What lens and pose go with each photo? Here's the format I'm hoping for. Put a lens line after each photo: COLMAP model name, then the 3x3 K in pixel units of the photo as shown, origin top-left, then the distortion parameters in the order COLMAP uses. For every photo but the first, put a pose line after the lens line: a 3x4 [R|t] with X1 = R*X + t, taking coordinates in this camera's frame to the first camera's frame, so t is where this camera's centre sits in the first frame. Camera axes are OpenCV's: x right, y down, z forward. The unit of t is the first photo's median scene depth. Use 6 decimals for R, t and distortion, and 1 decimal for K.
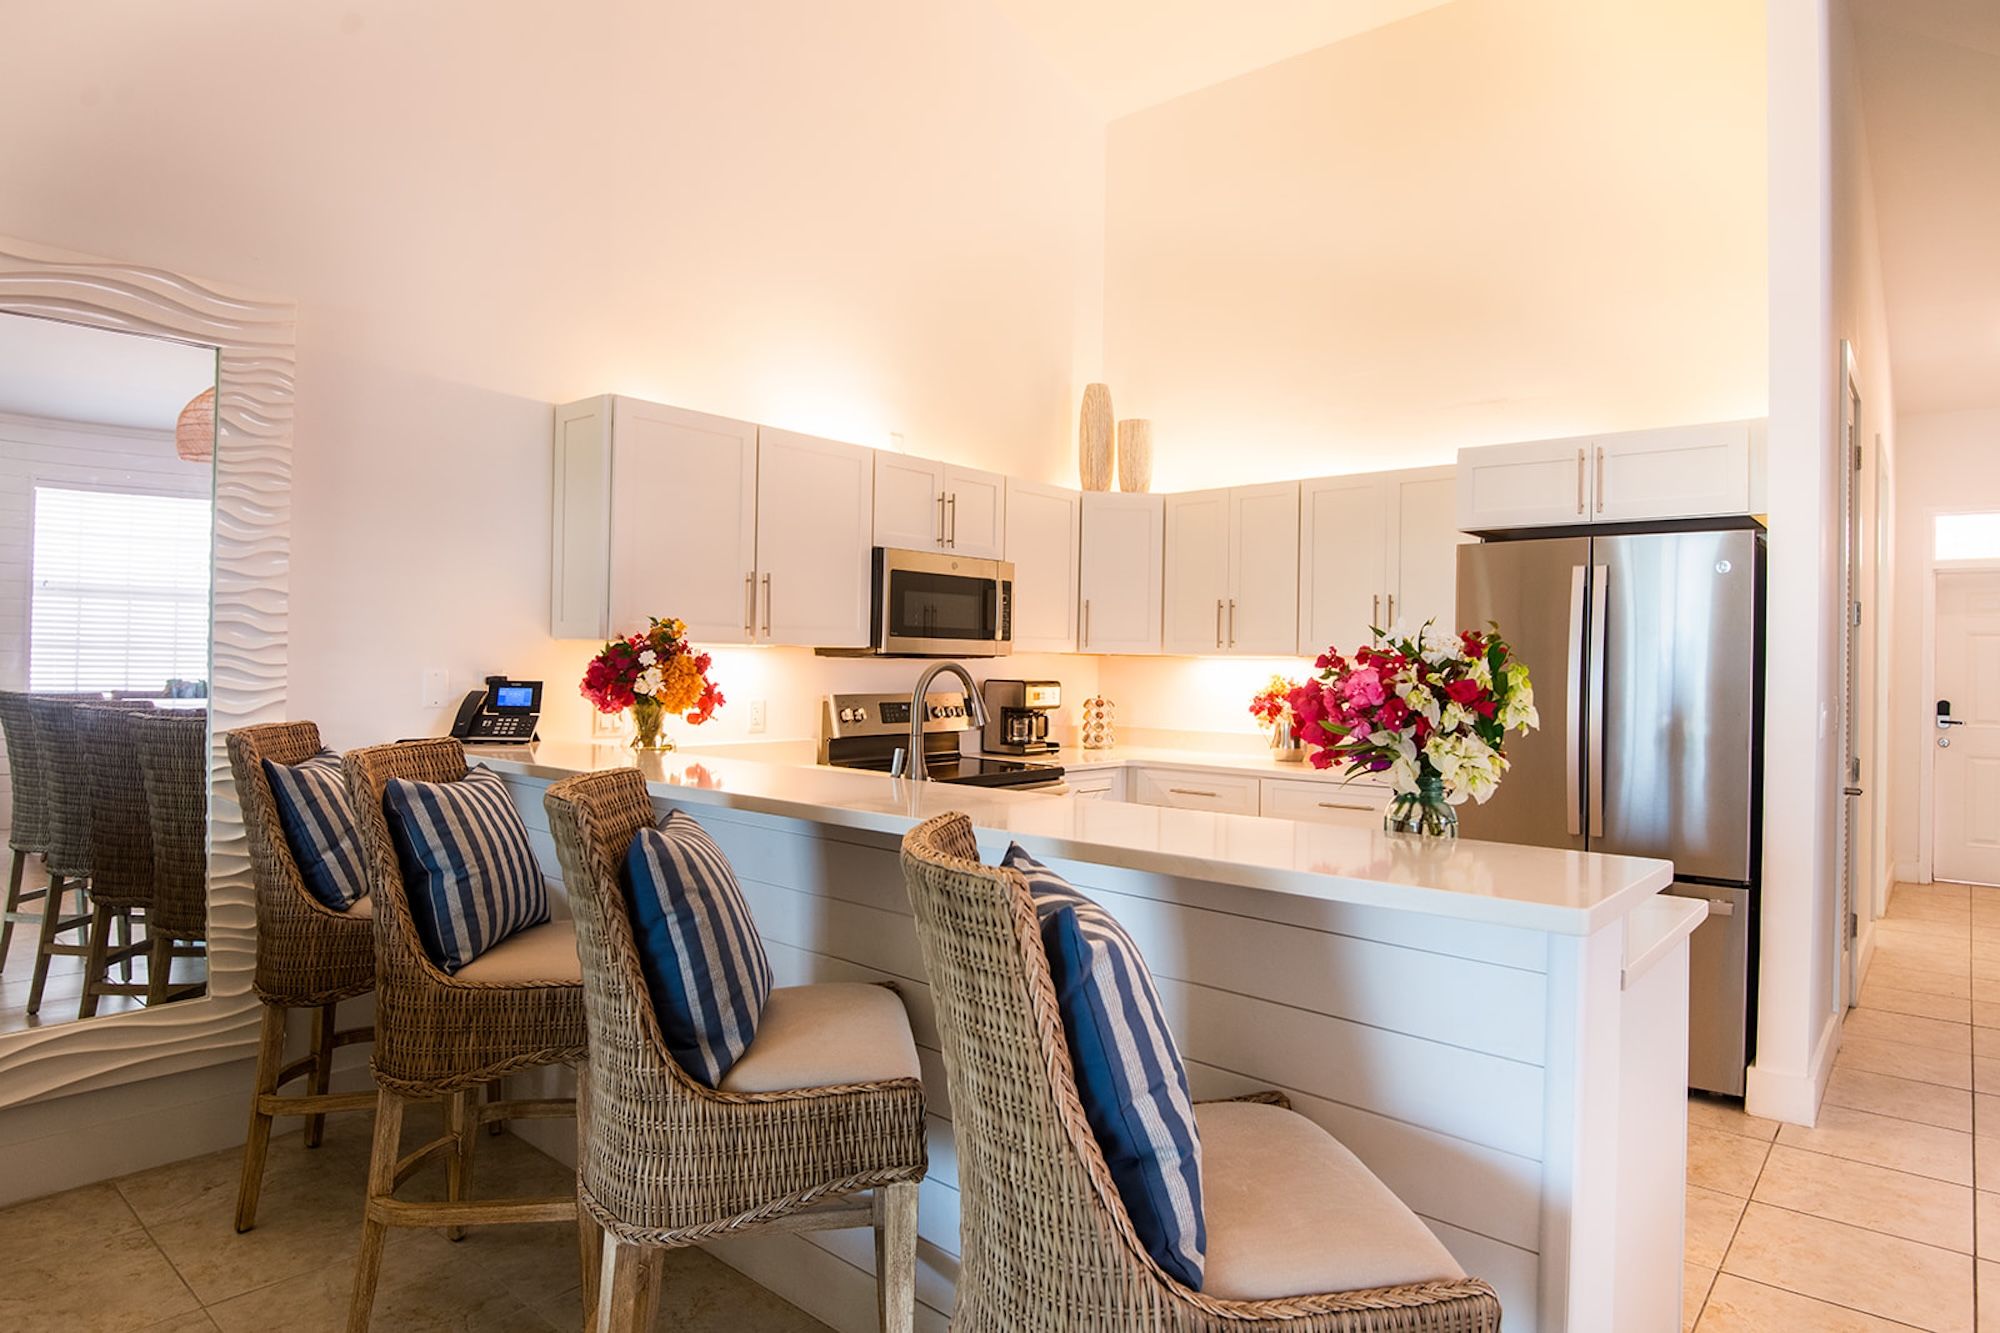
lens RADIAL K [[1144.9, 0, 1008.5], [0, 1144.9, 657.8], [0, 0, 1]] dist [-0.019689, -0.003169]
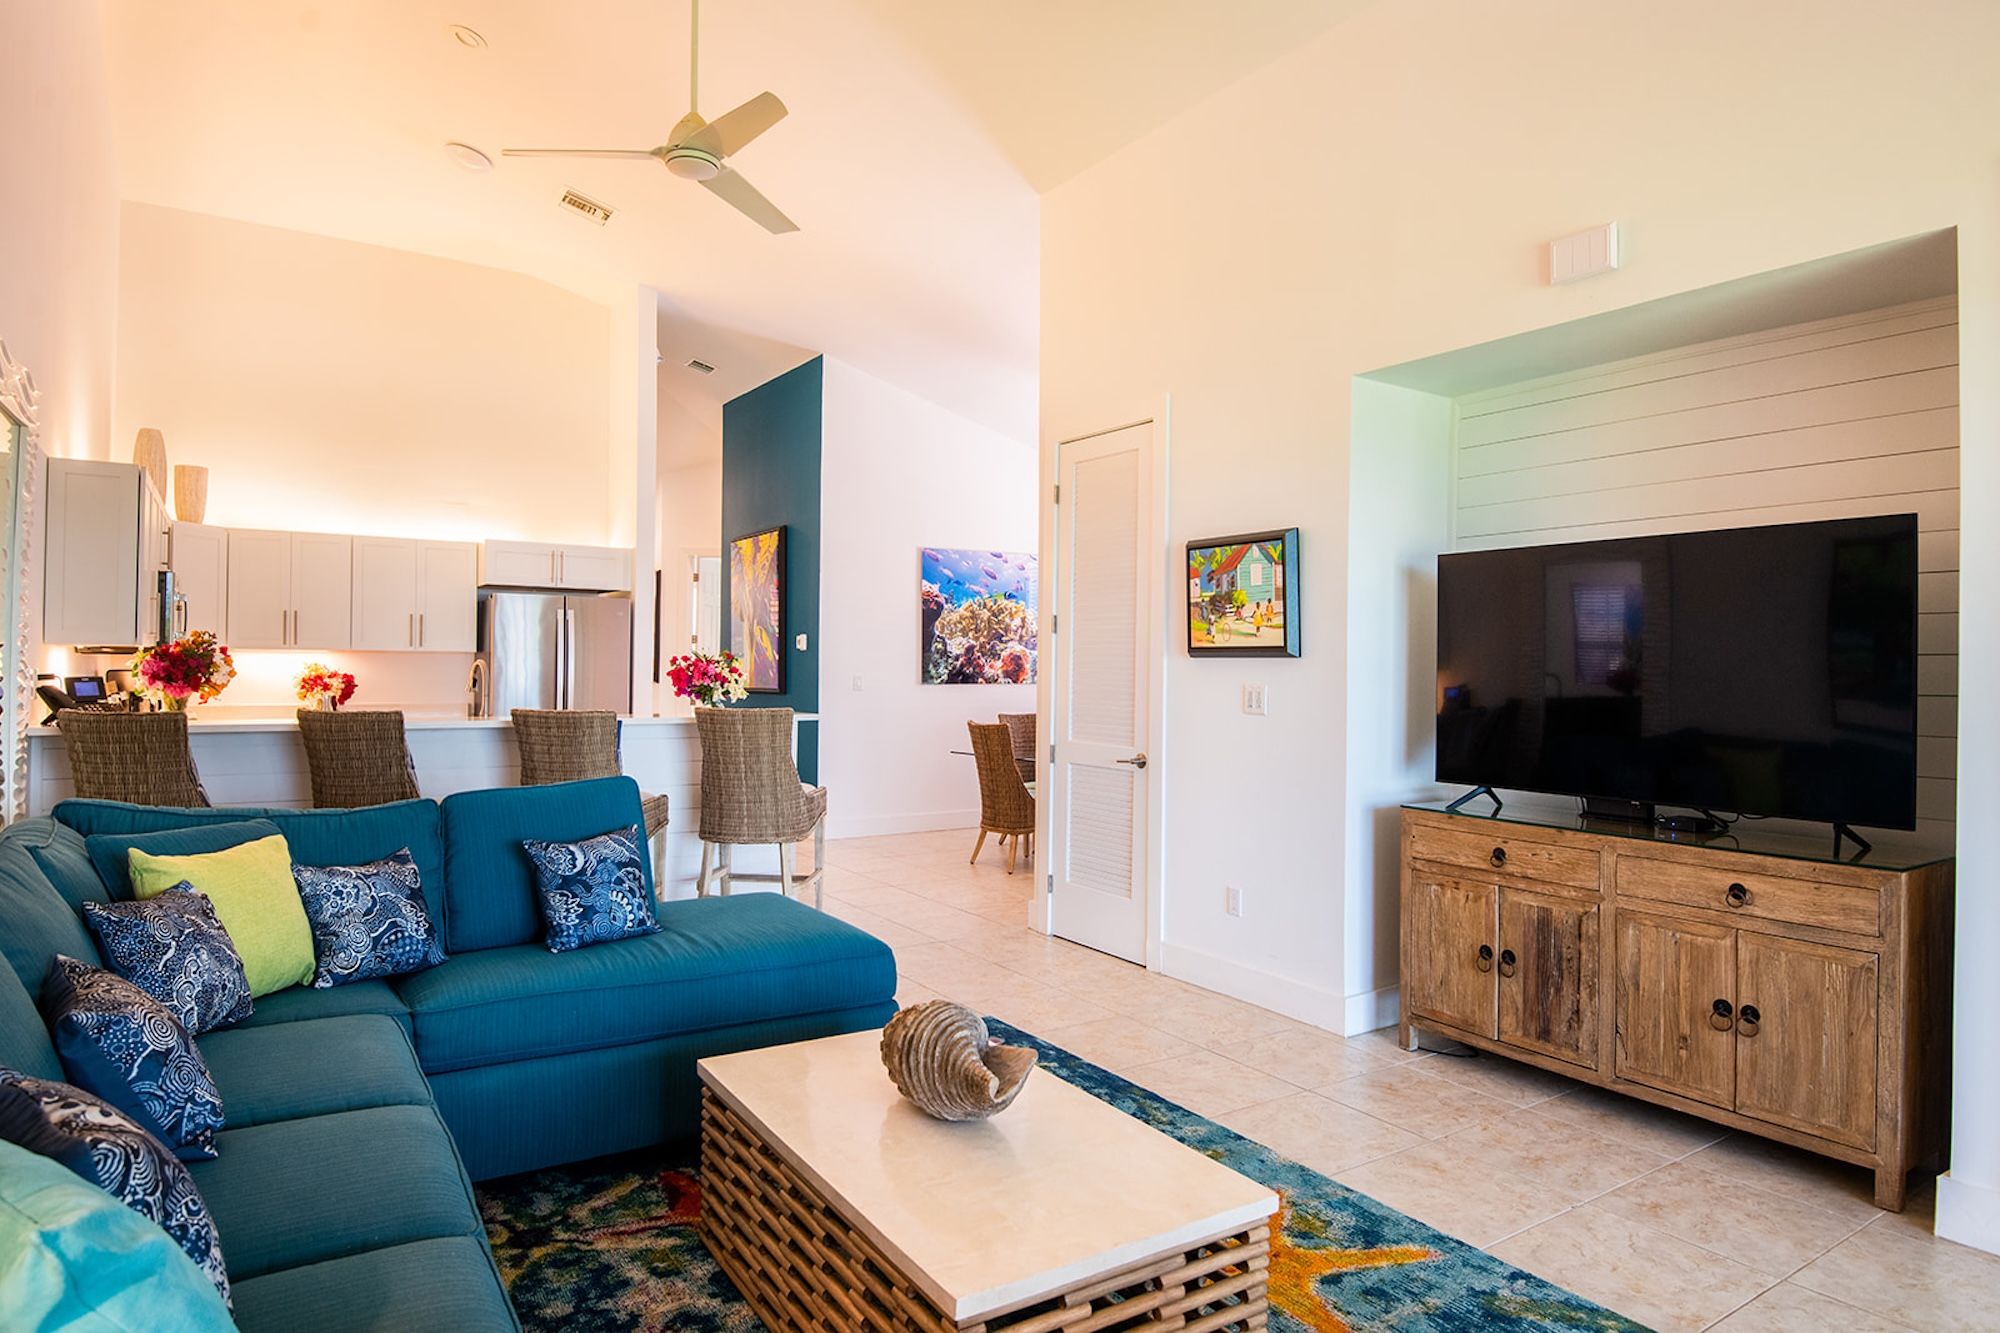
lens RADIAL K [[1144.9, 0, 999.7], [0, 1144.9, 654.4], [0, 0, 1]] dist [-0.019689, -0.003169]
pose [[0.286441, -0.006856, 0.958073, -0.935287], [-0.011547, 0.999877, 0.010607, -0.021702], [-0.958028, -0.014101, 0.286327, -0.265468]]
